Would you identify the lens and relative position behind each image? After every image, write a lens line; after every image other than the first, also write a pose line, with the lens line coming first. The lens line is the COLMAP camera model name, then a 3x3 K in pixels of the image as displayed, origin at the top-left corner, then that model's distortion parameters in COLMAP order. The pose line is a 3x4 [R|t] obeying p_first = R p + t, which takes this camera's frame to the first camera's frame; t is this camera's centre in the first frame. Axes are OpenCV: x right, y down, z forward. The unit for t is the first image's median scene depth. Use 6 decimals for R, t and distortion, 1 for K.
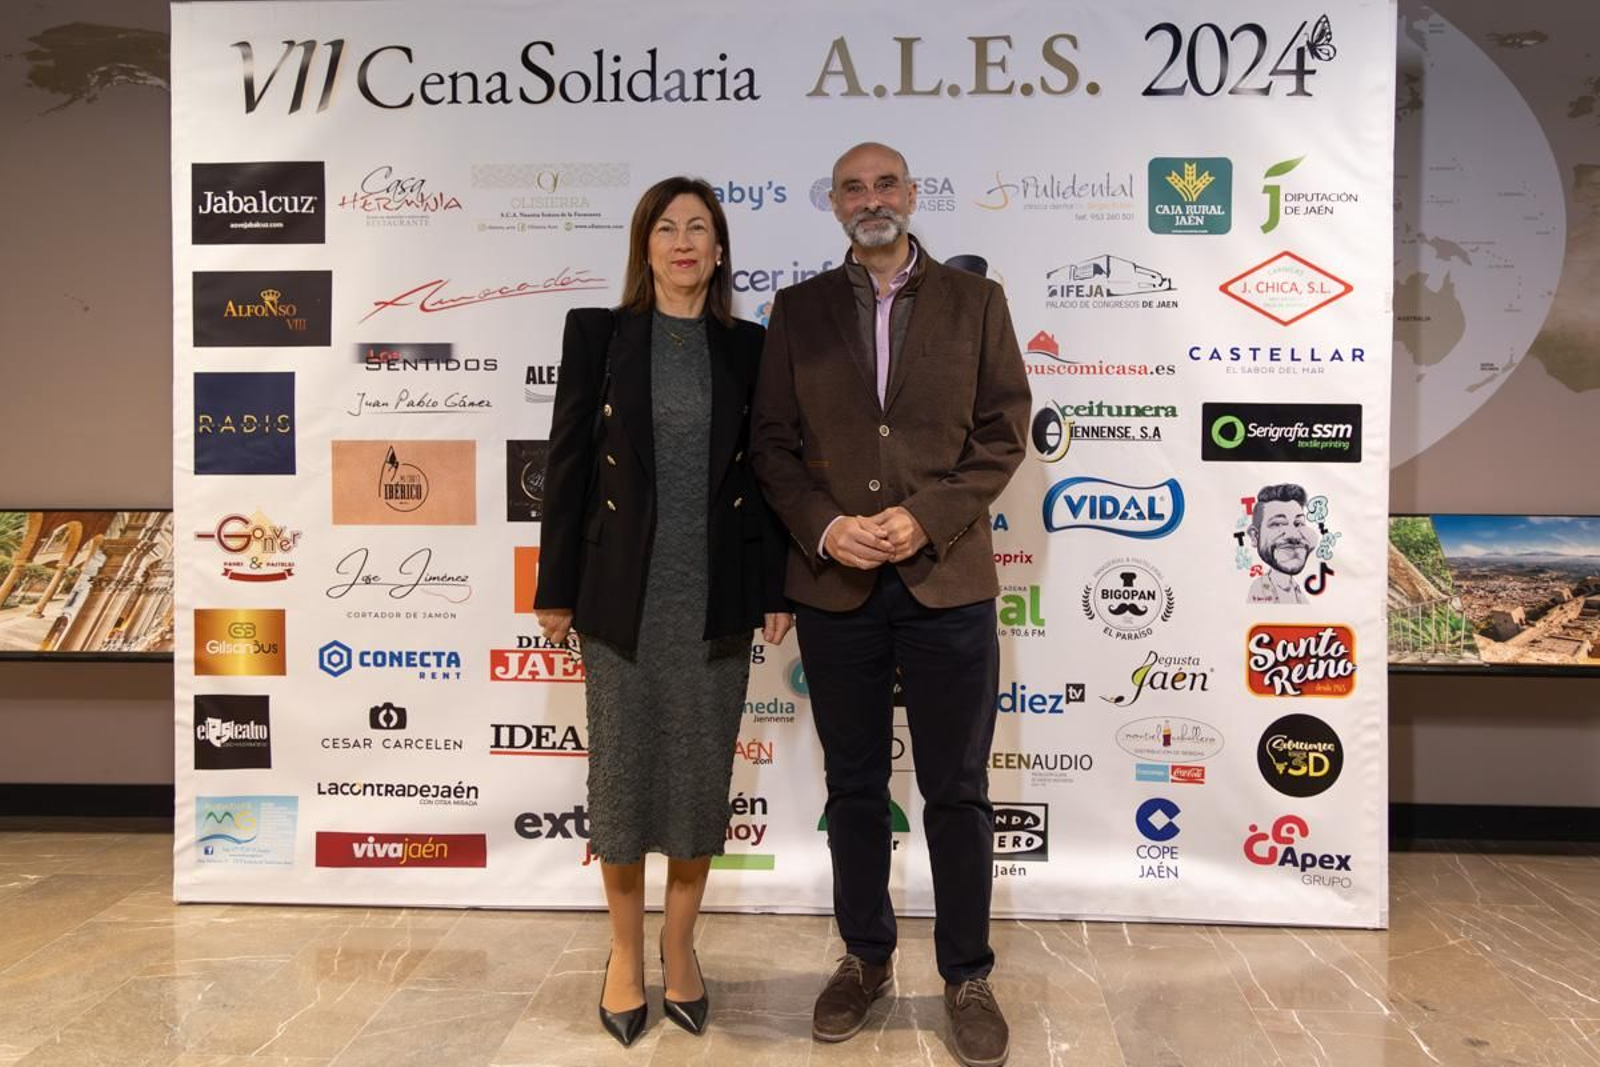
lens RADIAL K [[1620.0, 0, 841.4], [0, 1620.0, 436.6], [0, 0, 1]] dist [0.006777, -0.007648]
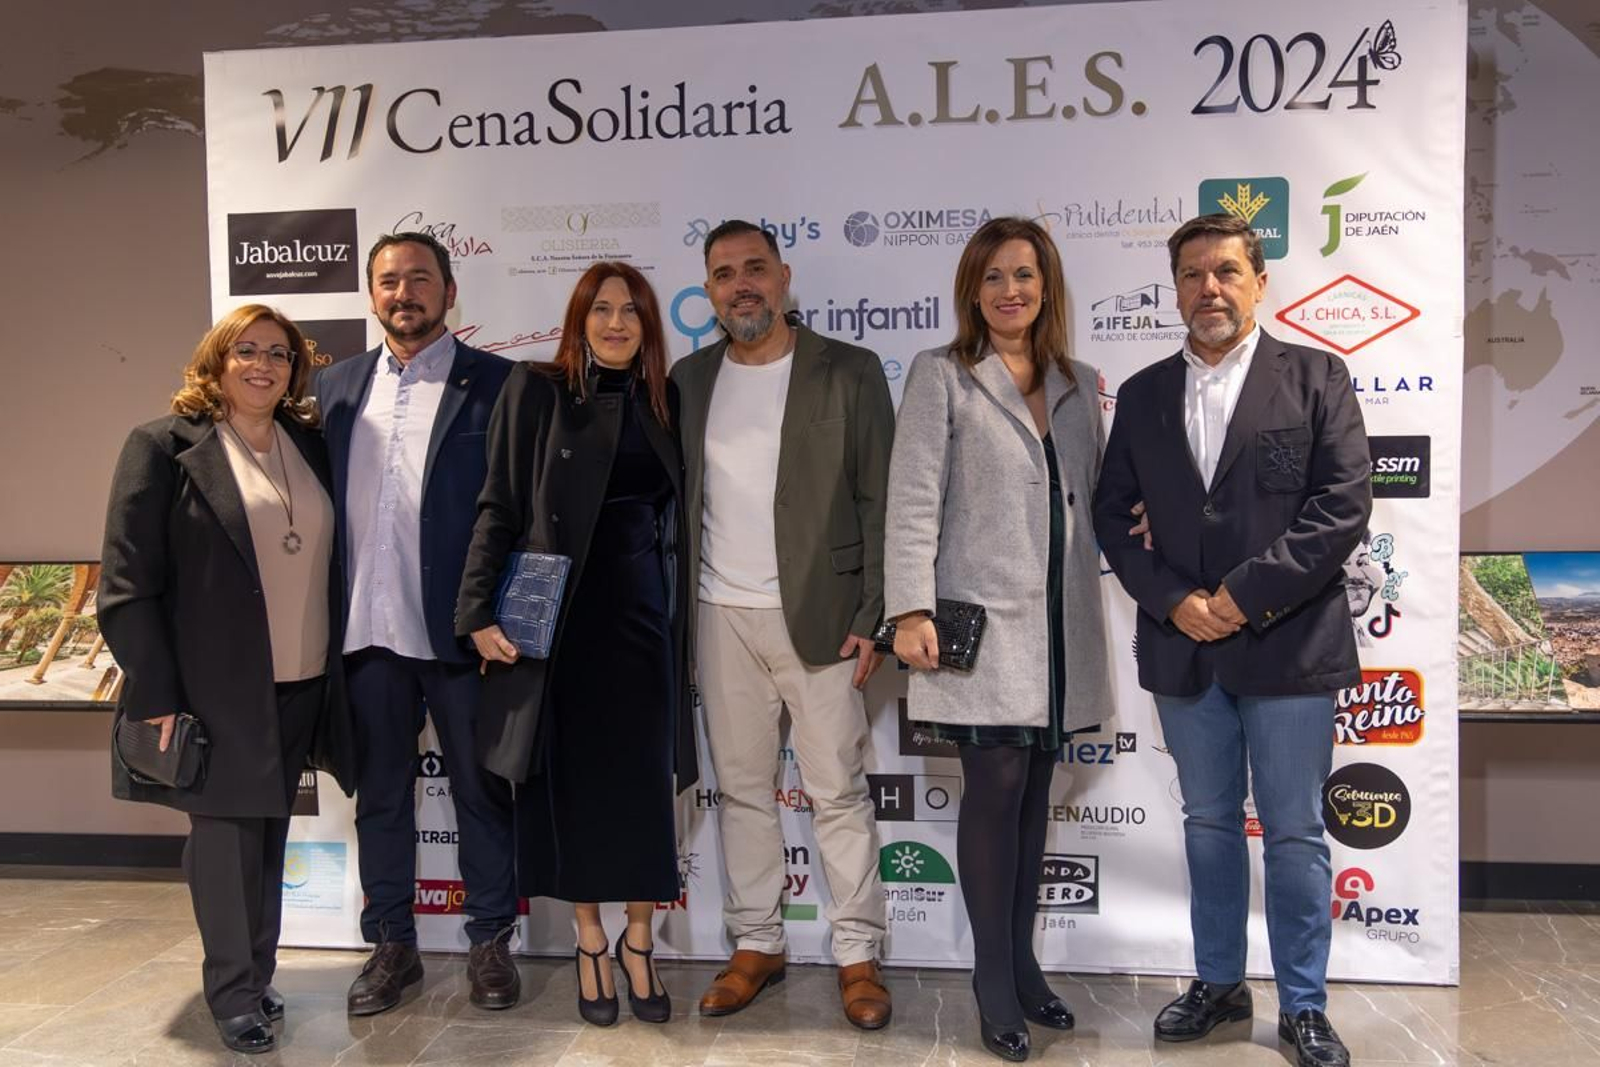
lens RADIAL K [[2255.1, 0, 761.1], [0, 2255.1, 565.0], [0, 0, 1]] dist [0.017649, -0.091426]
pose [[0.993800, -0.009880, -0.110744, 0.078528], [0.015175, 0.998776, 0.047068, -0.012841], [0.110144, -0.048456, 0.992734, -0.354122]]
